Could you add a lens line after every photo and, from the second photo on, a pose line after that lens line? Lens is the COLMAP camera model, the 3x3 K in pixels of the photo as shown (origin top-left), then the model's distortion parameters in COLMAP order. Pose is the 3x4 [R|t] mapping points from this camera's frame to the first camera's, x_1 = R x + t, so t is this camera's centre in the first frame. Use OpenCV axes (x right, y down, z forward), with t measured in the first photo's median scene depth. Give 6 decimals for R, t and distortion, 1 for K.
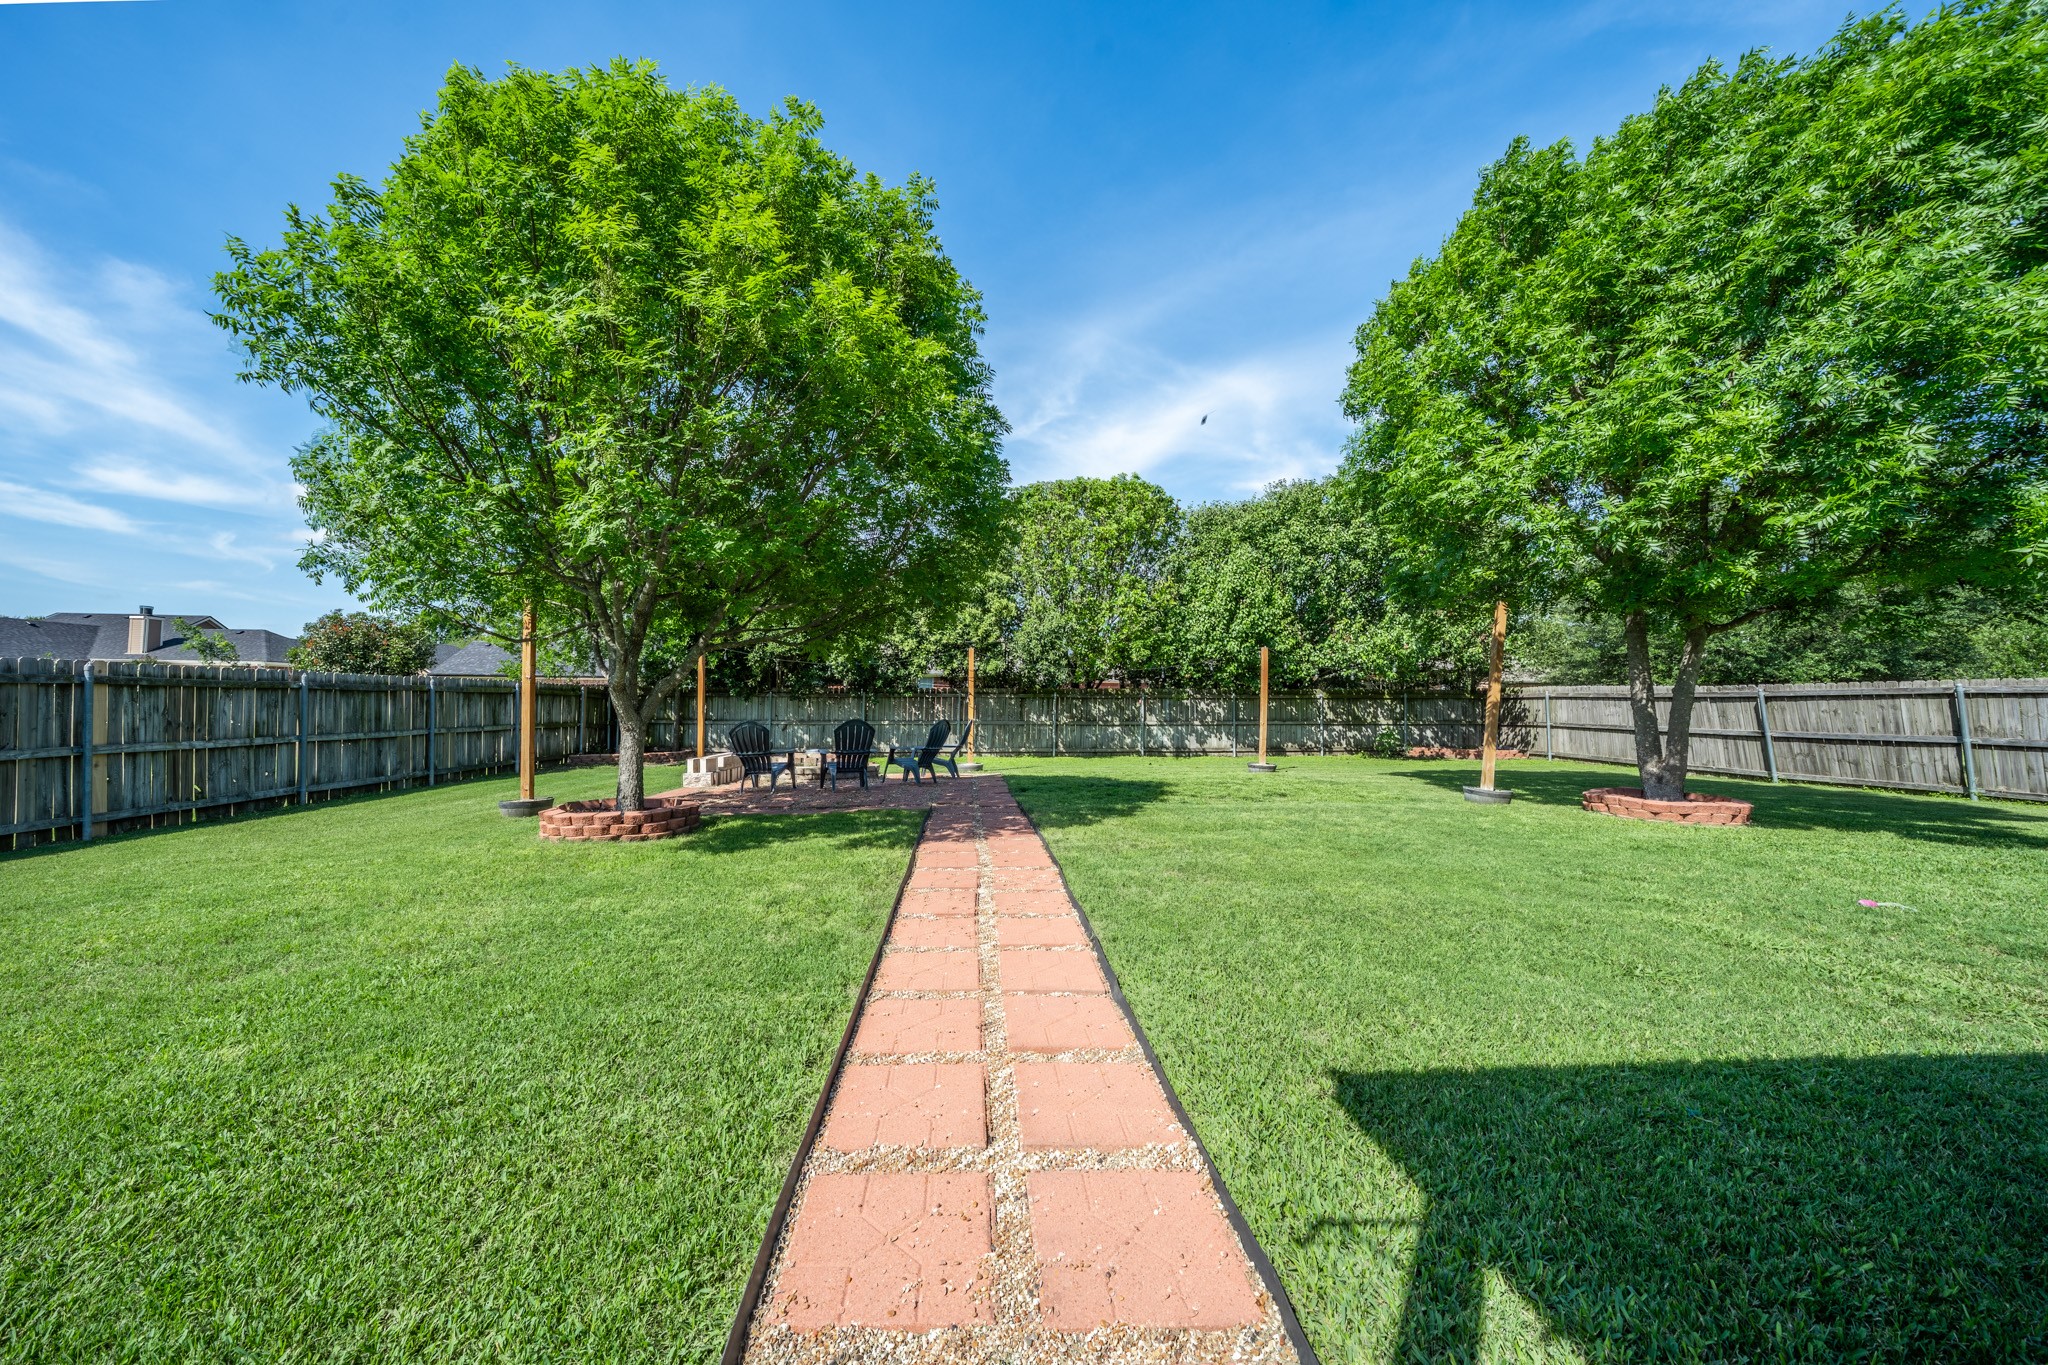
lens RADIAL K [[730.9, 0, 1024.0], [0, 730.9, 682.5], [0, 0, 1]] dist [-0.015390, -0.000006]
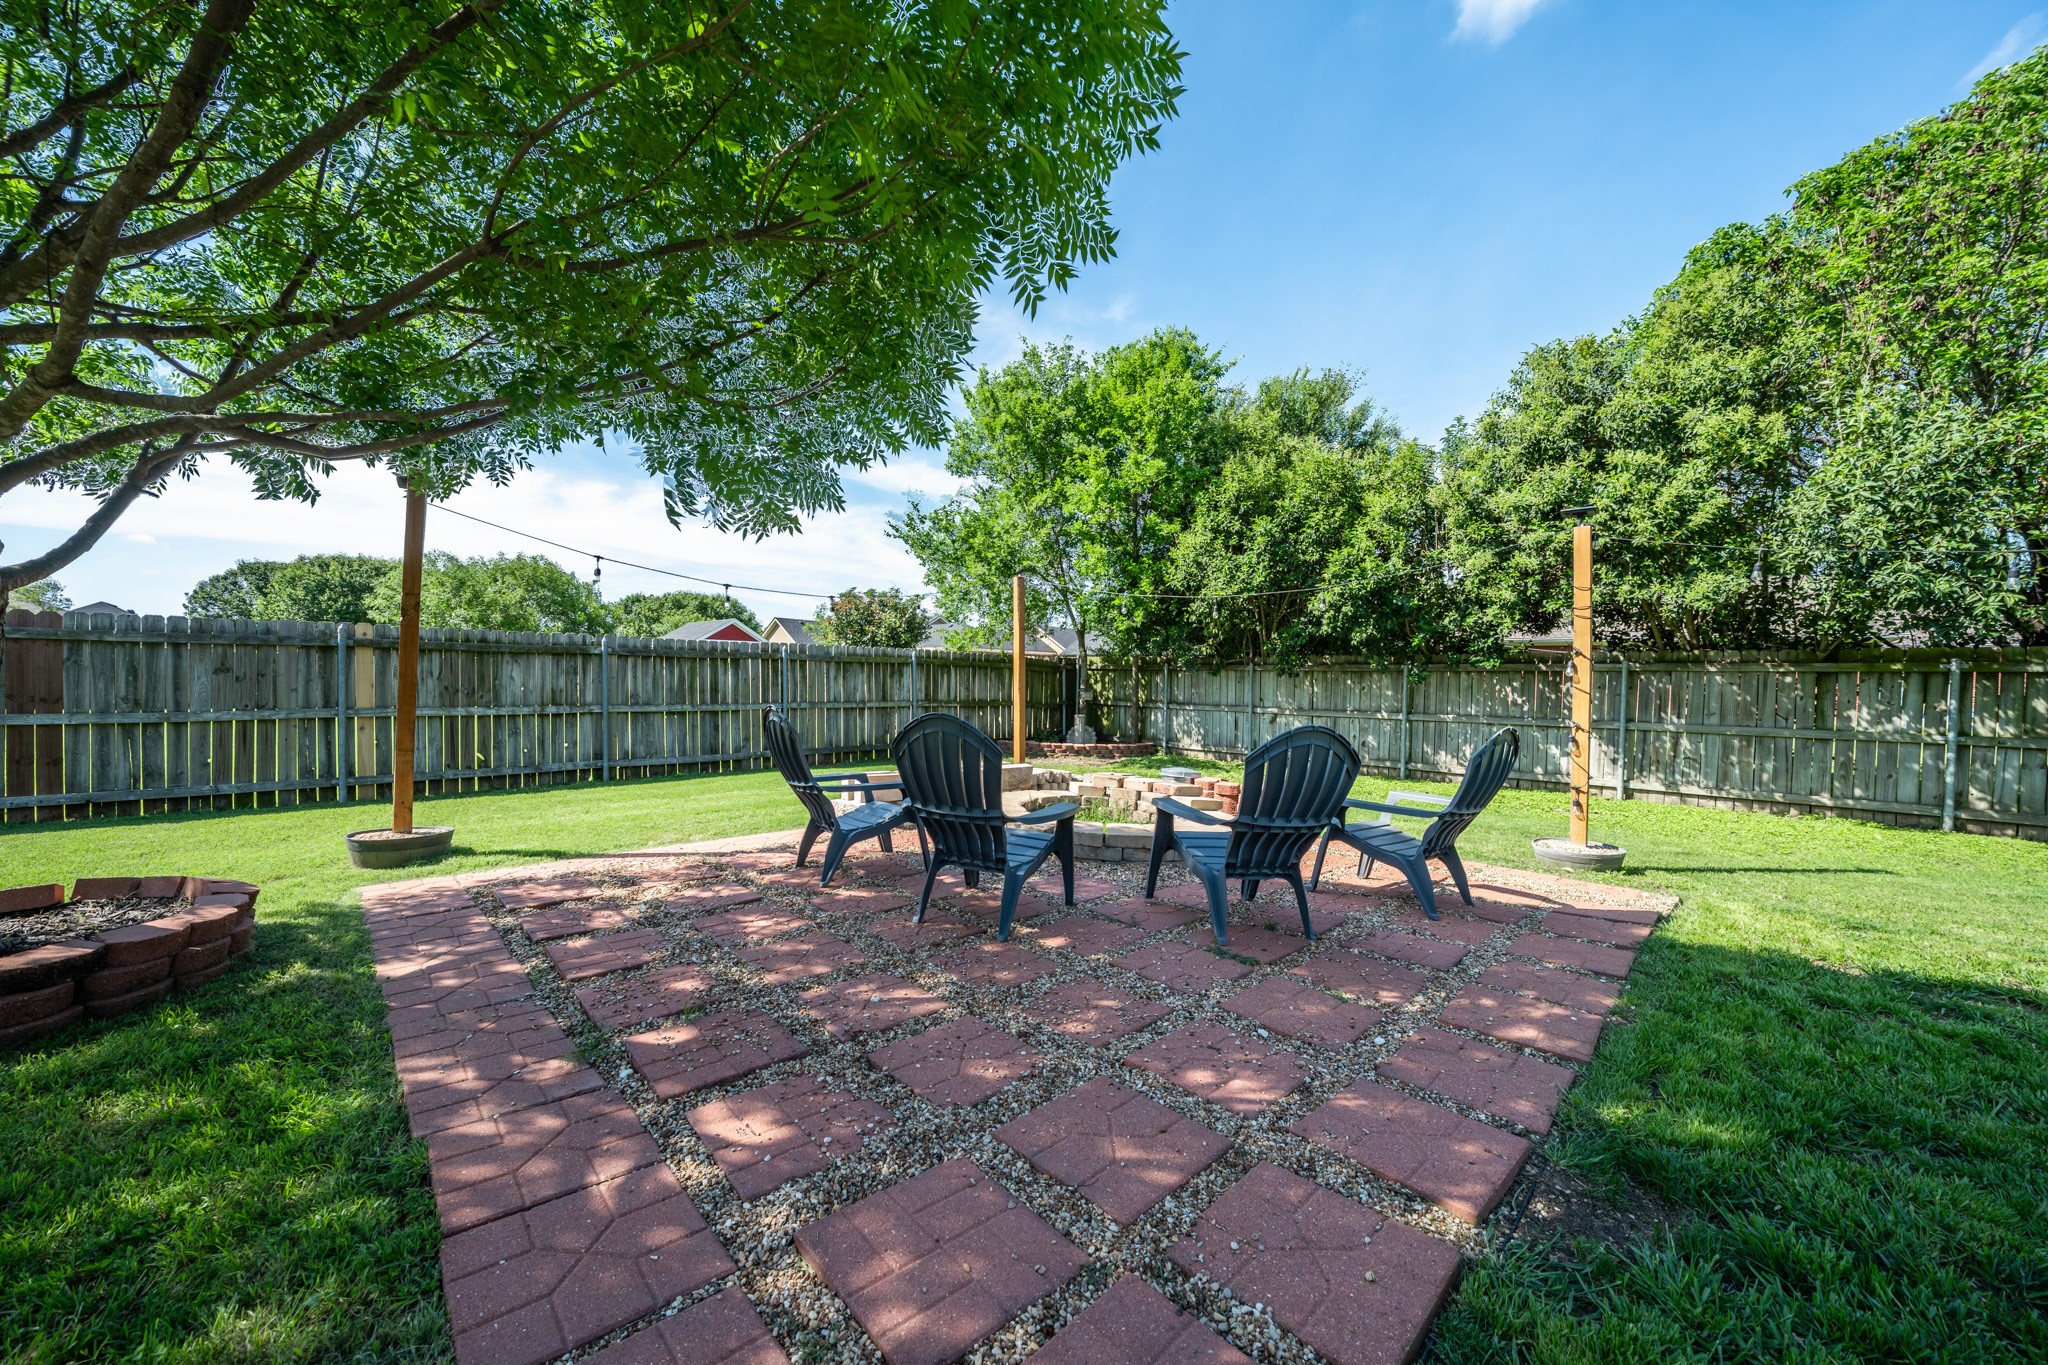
lens RADIAL K [[730.9, 0, 1024.0], [0, 730.9, 682.5], [0, 0, 1]] dist [-0.015390, -0.000006]
pose [[0.625108, 0.012090, -0.780445, 0.037109], [0.007718, 0.999735, 0.021669, 0.018375], [0.780500, -0.019569, 0.624849, 0.540447]]
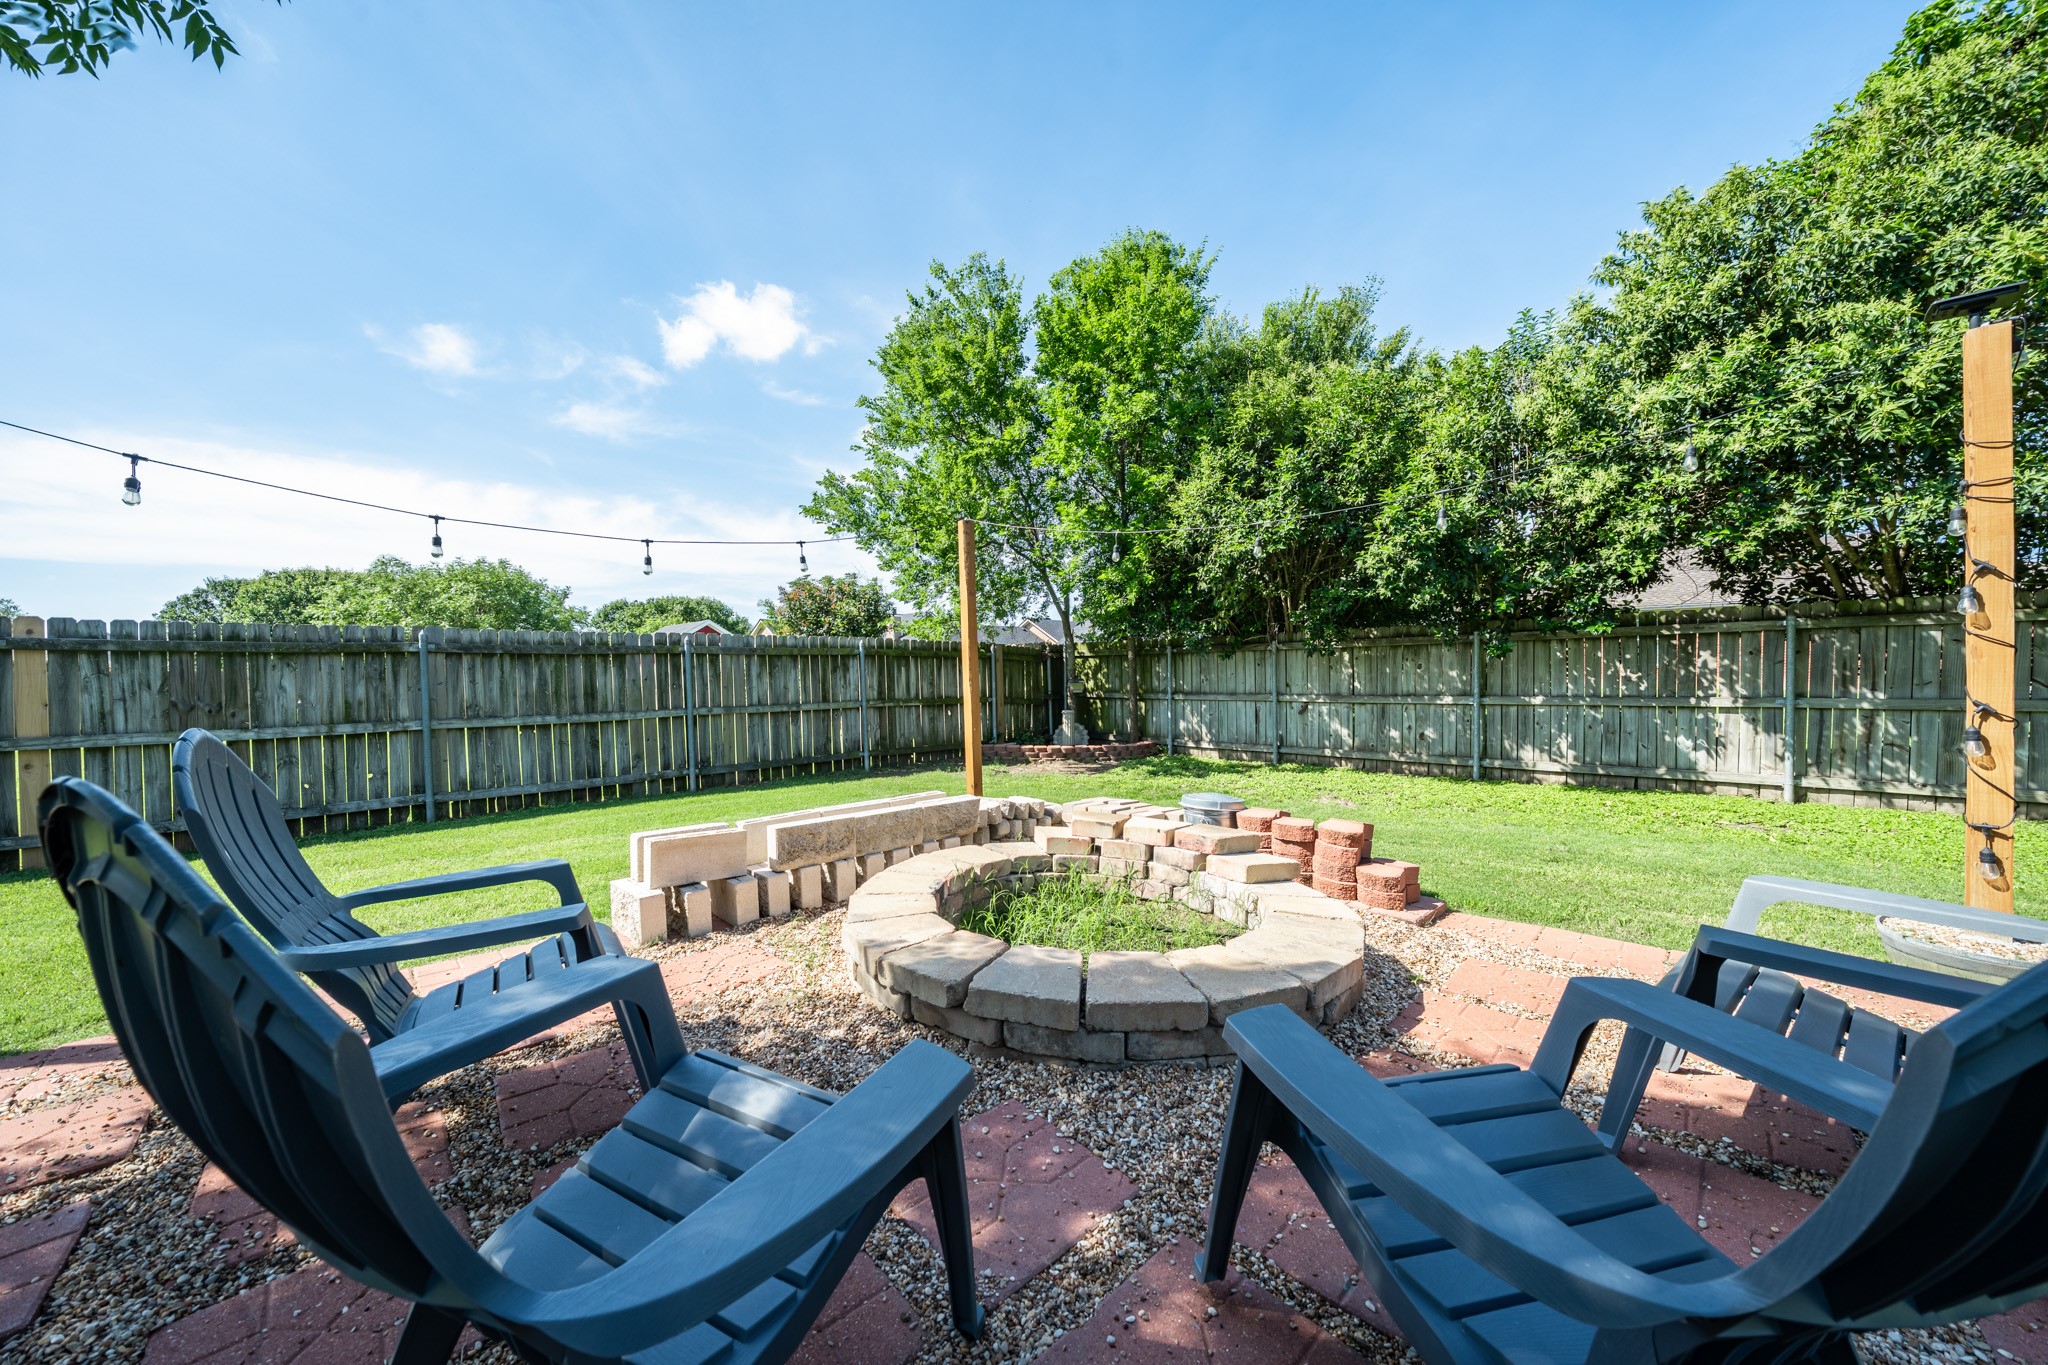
lens RADIAL K [[711.8, 0, 1024.0], [0, 711.8, 682.5], [0, 0, 1]] dist [-0.007513, -0.000007]
pose [[0.627970, -0.003430, -0.778230, -0.075574], [0.040055, 0.998807, 0.027919, 0.026703], [0.777206, -0.048705, 0.627359, 0.658930]]
